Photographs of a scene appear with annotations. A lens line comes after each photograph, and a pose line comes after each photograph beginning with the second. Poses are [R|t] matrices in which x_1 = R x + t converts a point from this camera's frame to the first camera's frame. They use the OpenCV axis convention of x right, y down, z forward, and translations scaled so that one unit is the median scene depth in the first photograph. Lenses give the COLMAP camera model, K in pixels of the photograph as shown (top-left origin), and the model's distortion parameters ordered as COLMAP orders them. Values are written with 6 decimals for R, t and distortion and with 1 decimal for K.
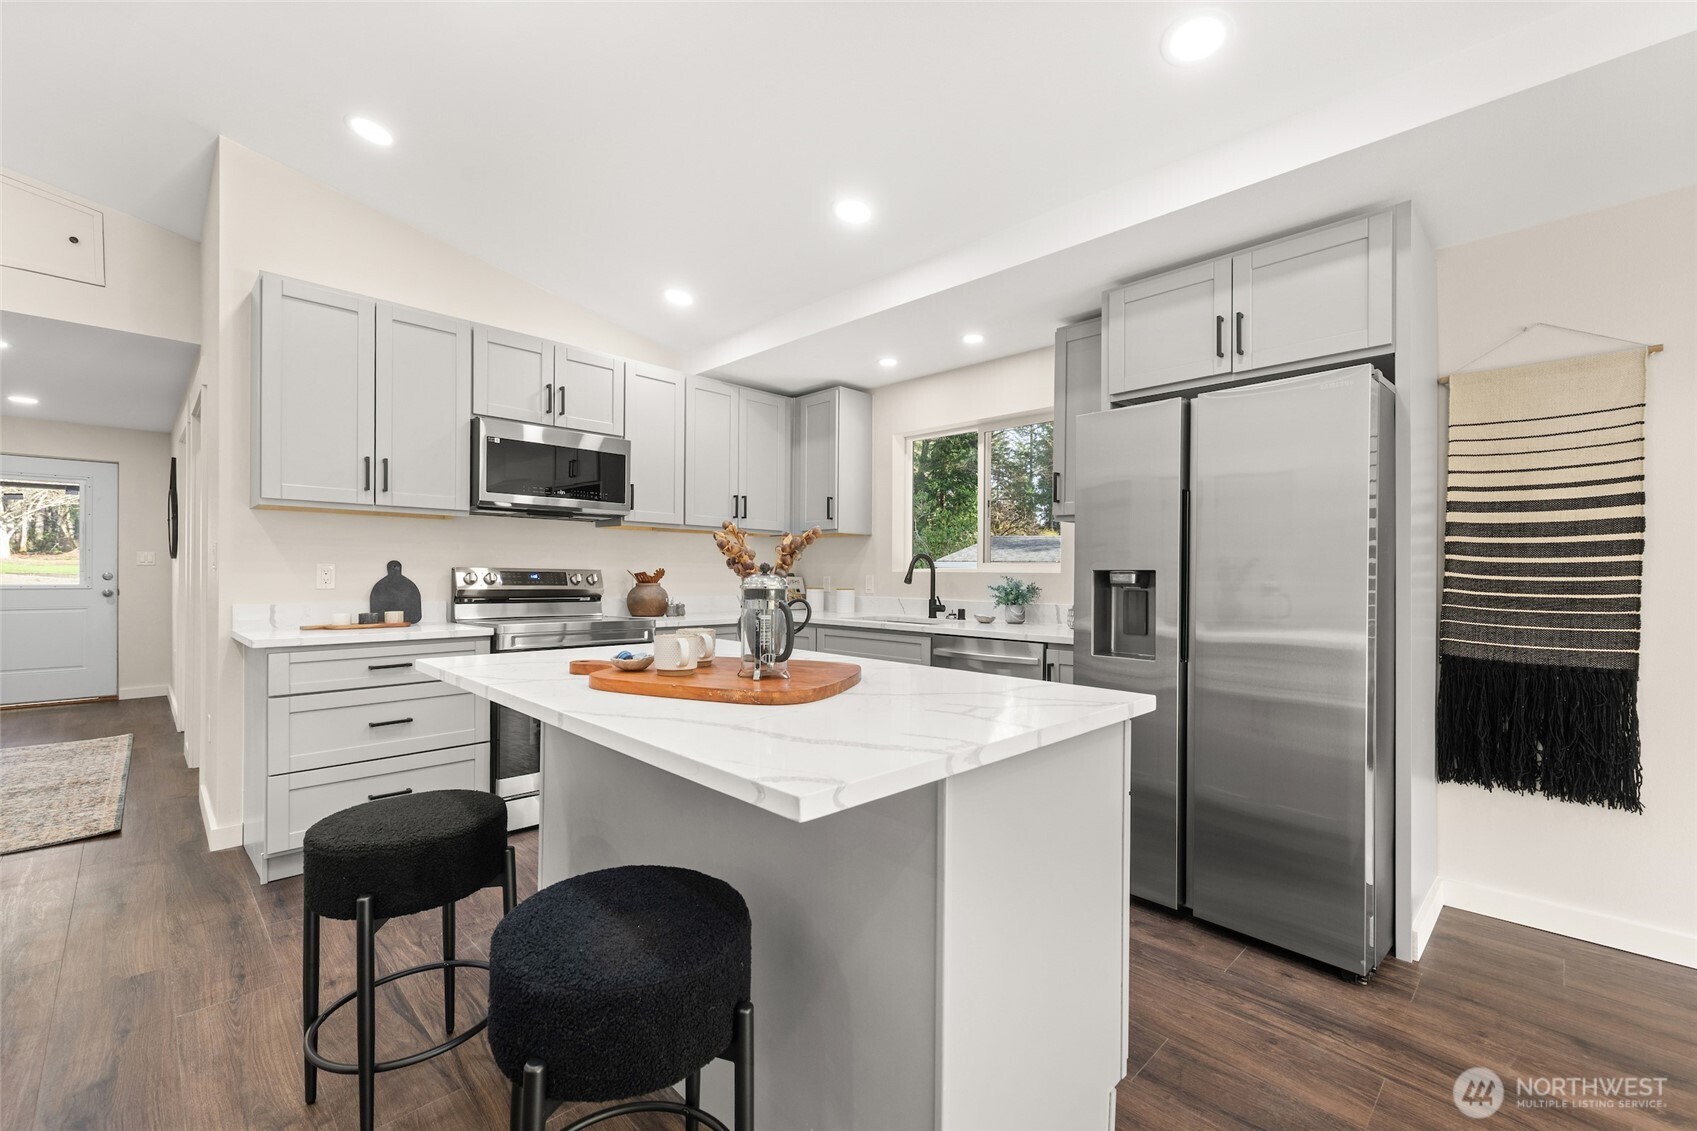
lens RADIAL K [[717.5, 0, 845.1], [0, 717.5, 576.9], [0, 0, 1]] dist [0.013118, -0.001338]
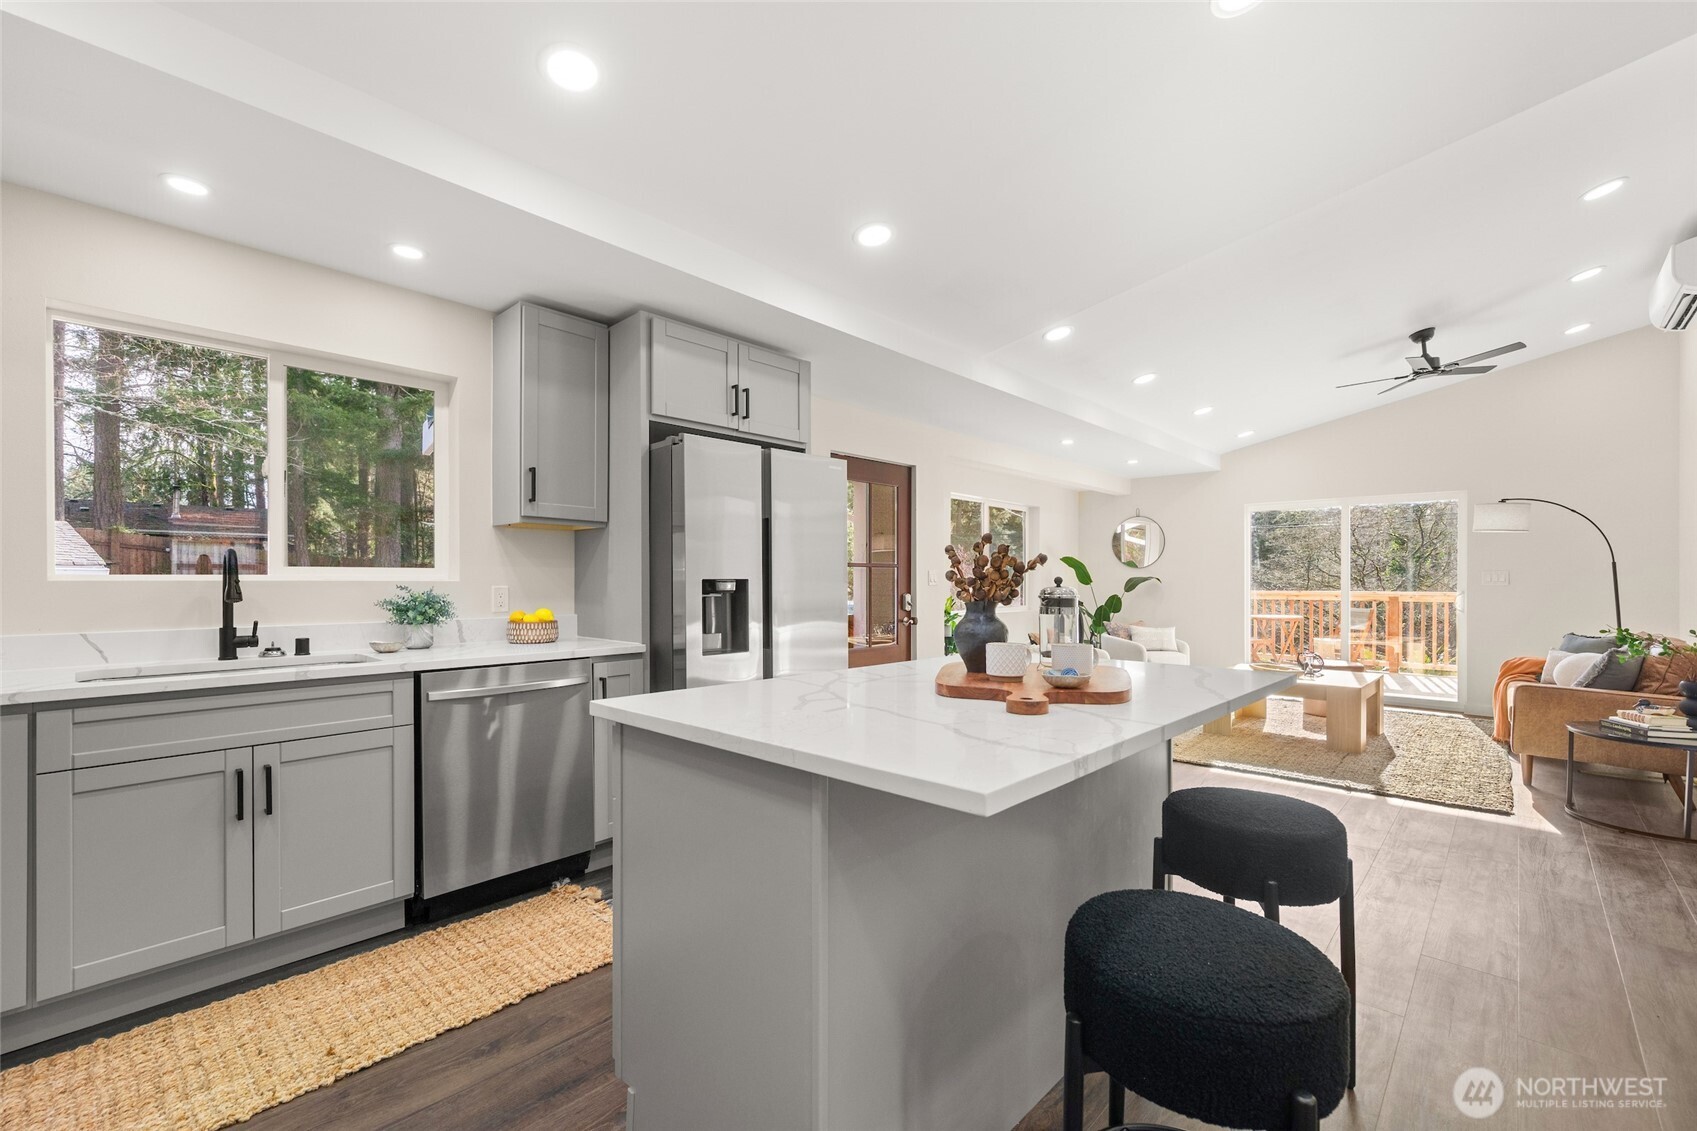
lens RADIAL K [[717.5, 0, 851.4], [0, 717.5, 577.4], [0, 0, 1]] dist [0.013118, -0.001338]
pose [[-0.051337, -0.008381, 0.998646, -0.557999], [0.000795, 0.999964, 0.008433, -0.016053], [-0.998681, 0.001227, -0.051328, 0.600448]]
